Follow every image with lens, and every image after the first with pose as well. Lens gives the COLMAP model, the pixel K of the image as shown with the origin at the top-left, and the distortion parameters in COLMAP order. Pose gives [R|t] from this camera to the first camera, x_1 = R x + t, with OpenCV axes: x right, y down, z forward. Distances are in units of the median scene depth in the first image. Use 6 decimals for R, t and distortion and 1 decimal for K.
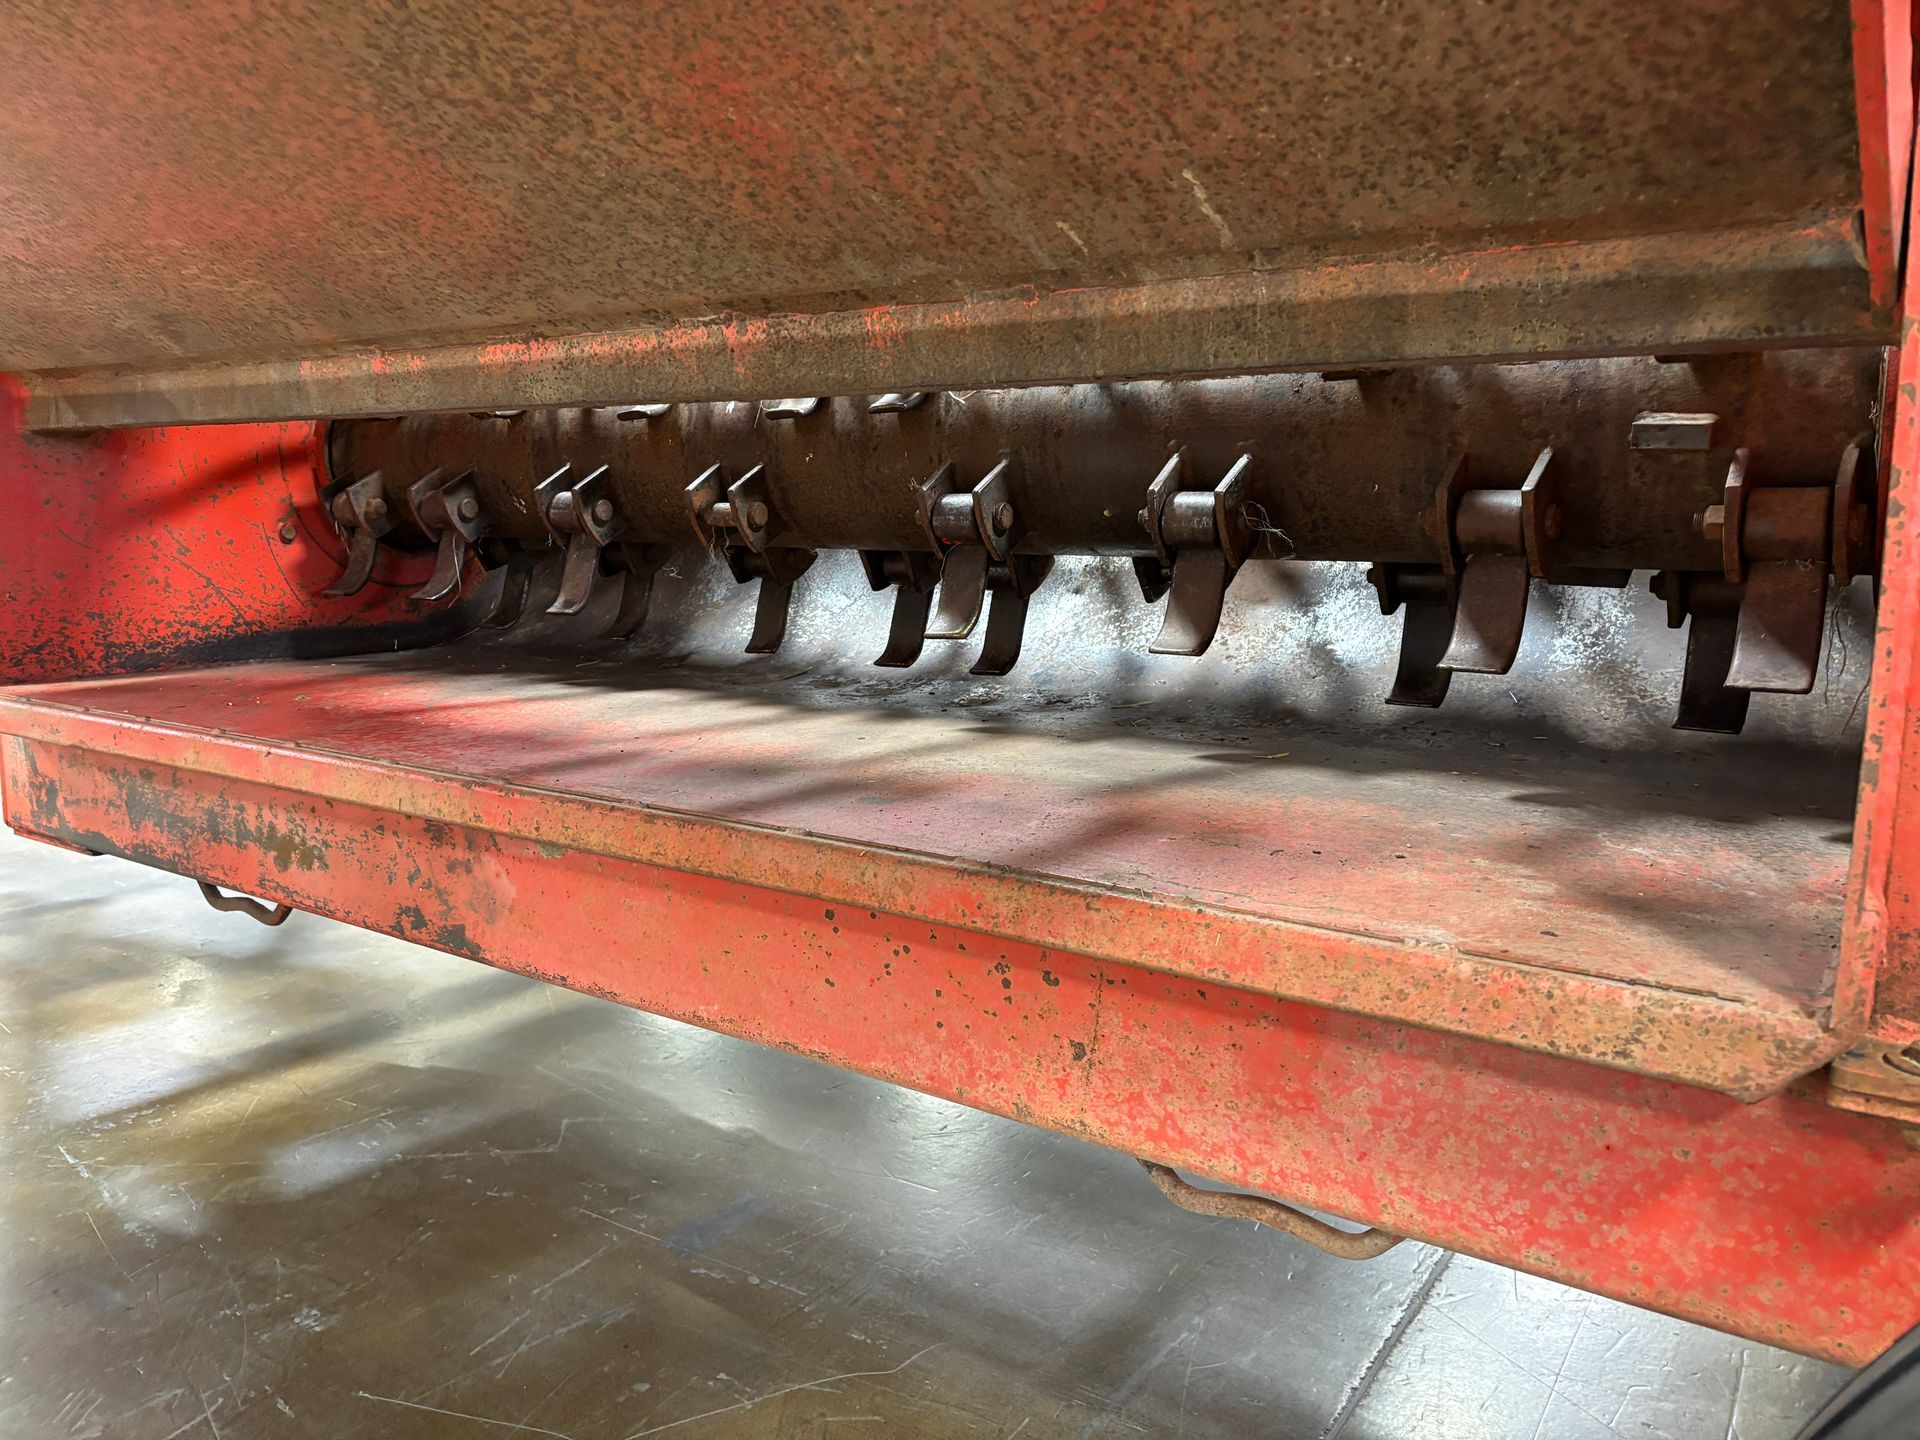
lens RADIAL K [[1445.5, 0, 957.3], [0, 1445.5, 710.6], [0, 0, 1]] dist [0.048591, -0.046666]
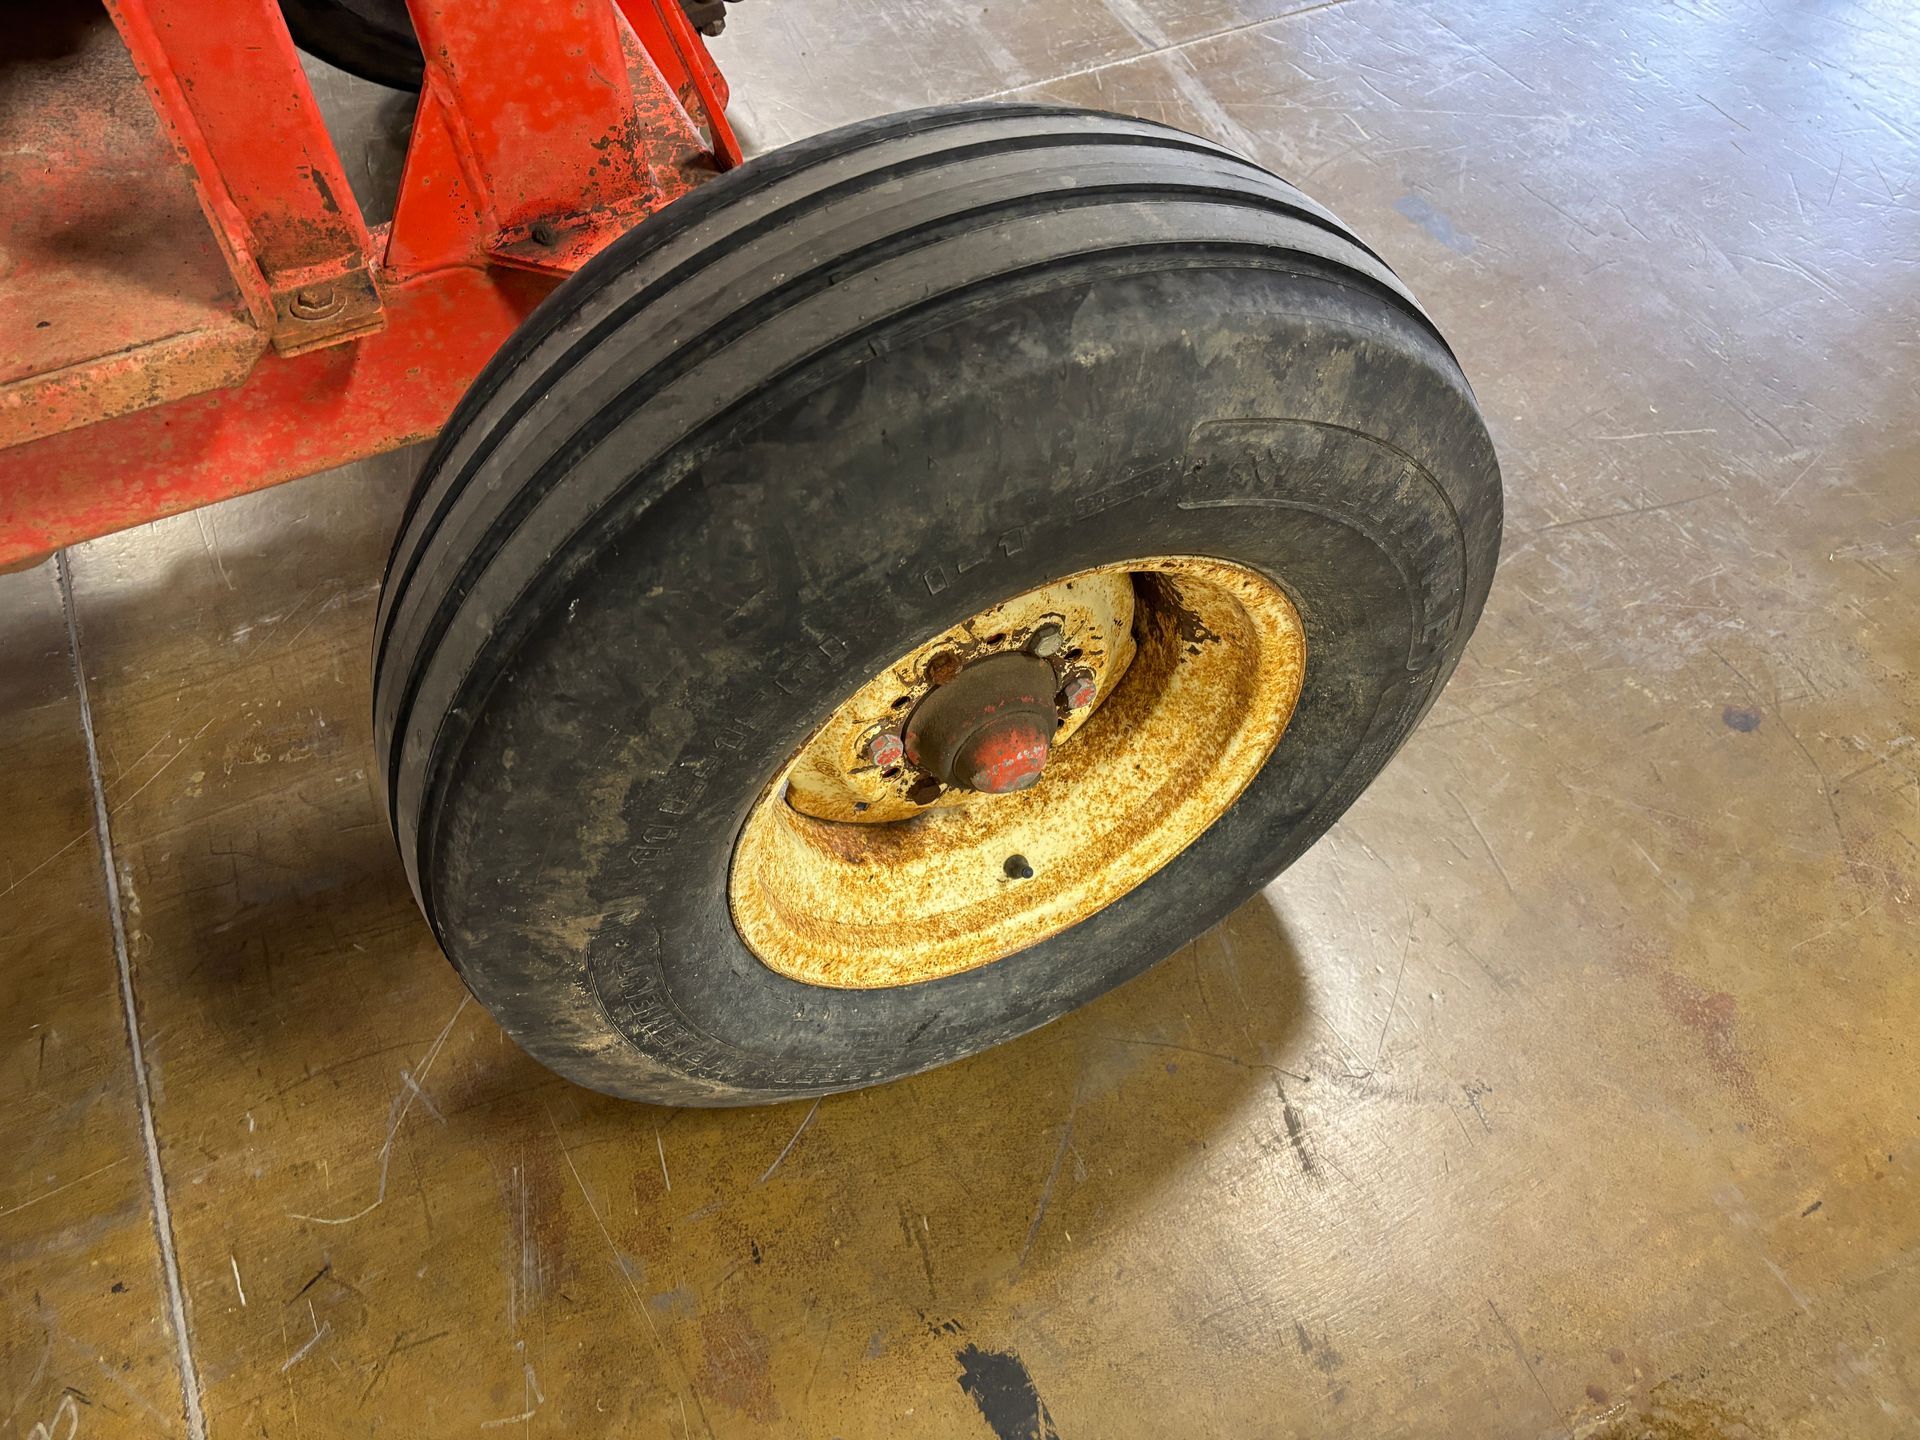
lens RADIAL K [[1445.5, 0, 958.8], [0, 1445.5, 711.1], [0, 0, 1]] dist [0.048591, -0.046666]
pose [[0.506708, -0.694267, 0.511116, -0.046127], [0.154258, 0.656306, 0.738557, -0.261844], [-0.848205, -0.295389, 0.439652, -0.203585]]
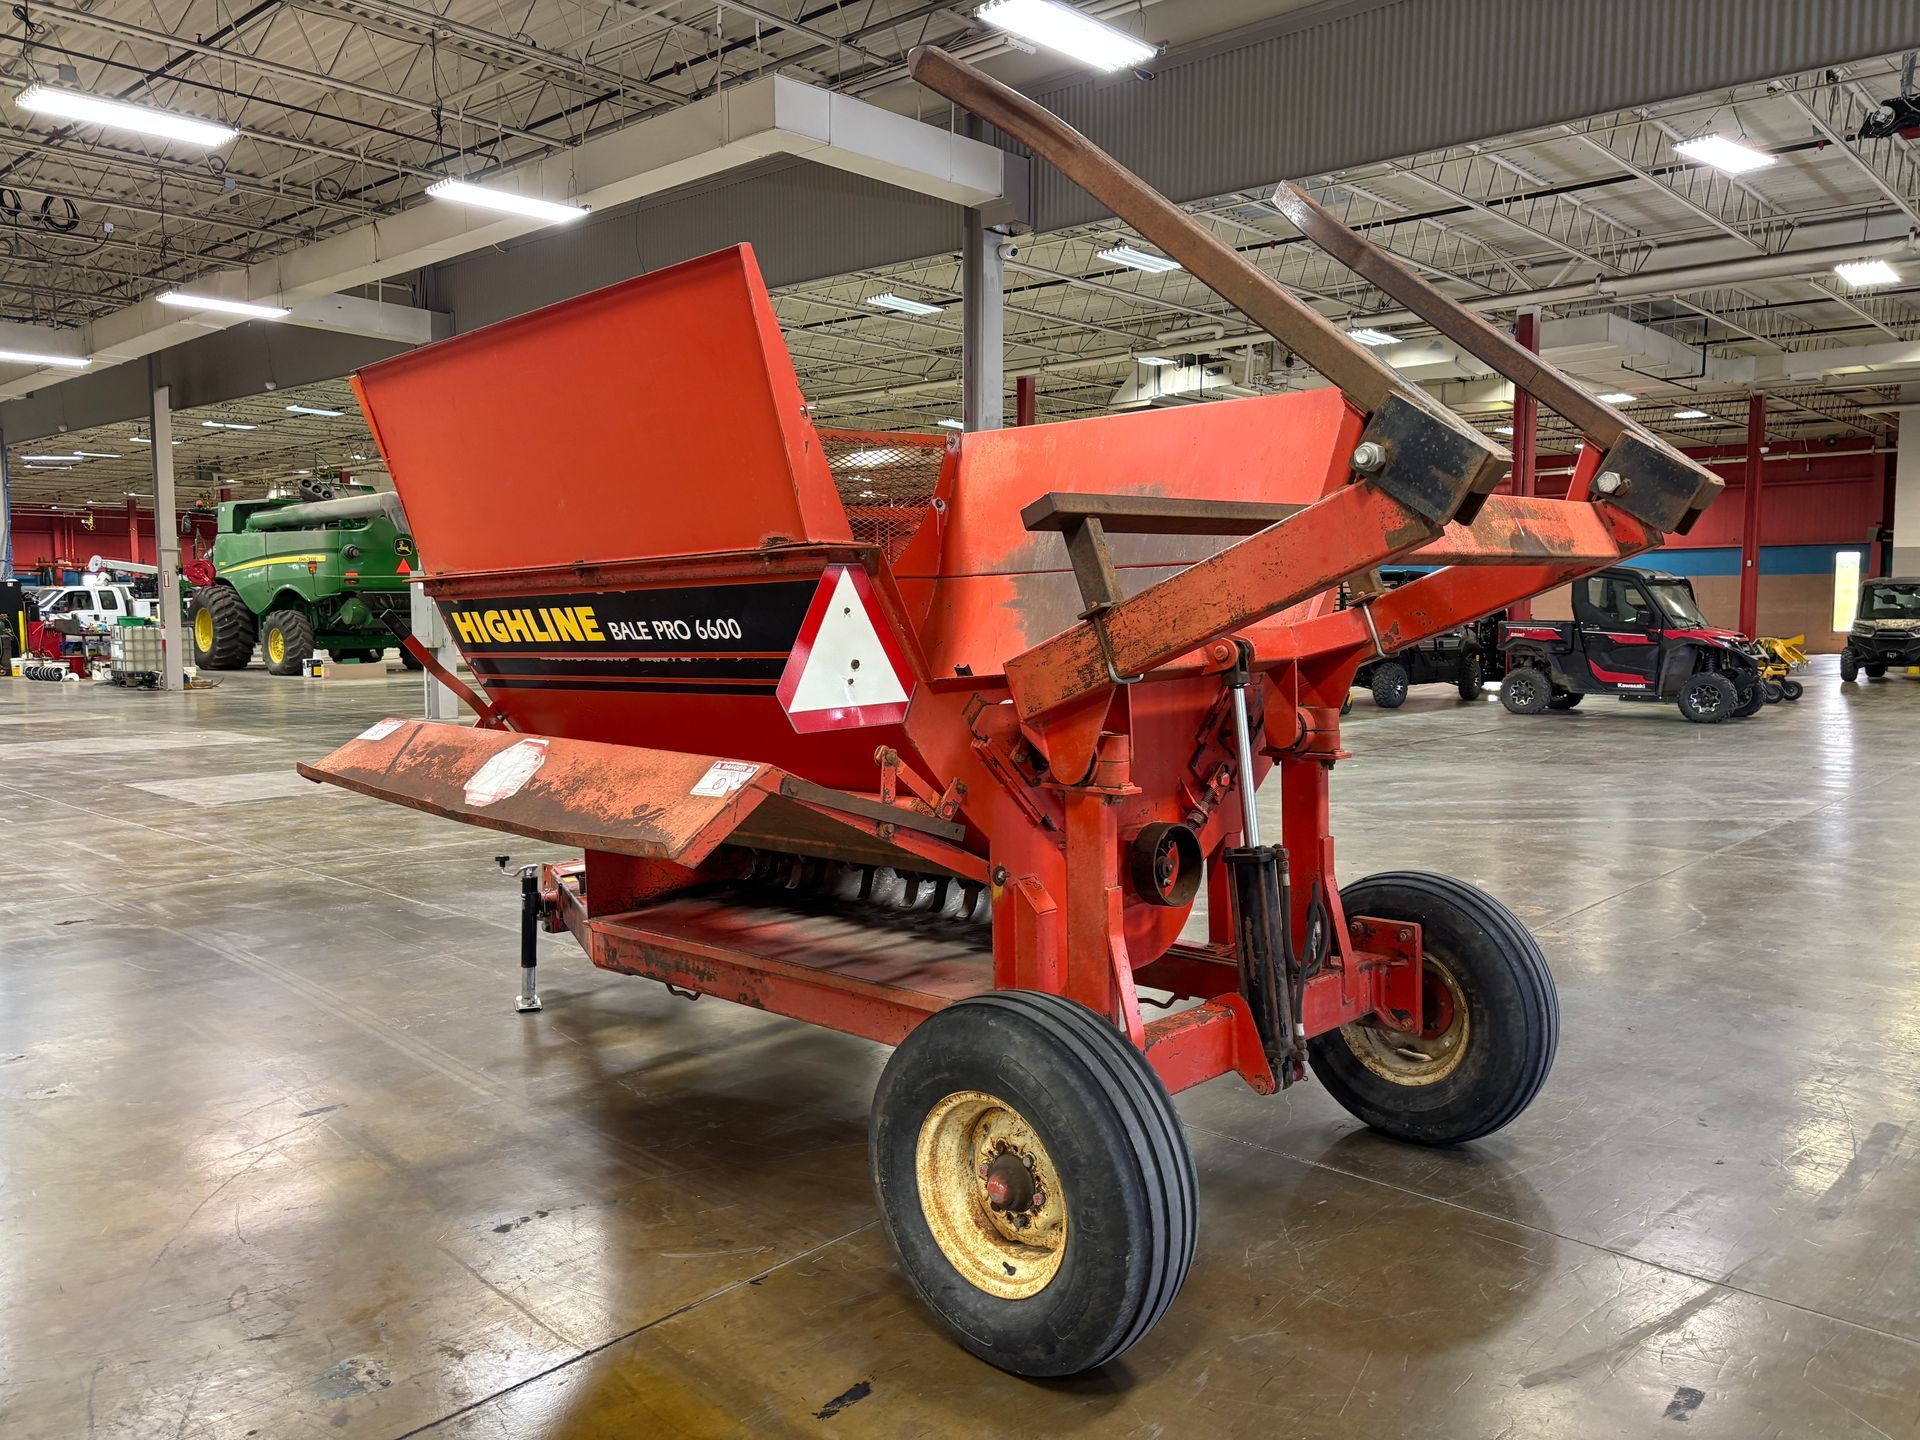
lens RADIAL K [[1445.5, 0, 972.3], [0, 1445.5, 740.7], [0, 0, 1]] dist [0.048591, -0.046666]
pose [[0.986787, -0.023483, -0.160309, 0.718306], [0.015814, 0.998676, -0.048948, -0.284325], [0.161246, 0.045766, 0.985852, -2.315982]]
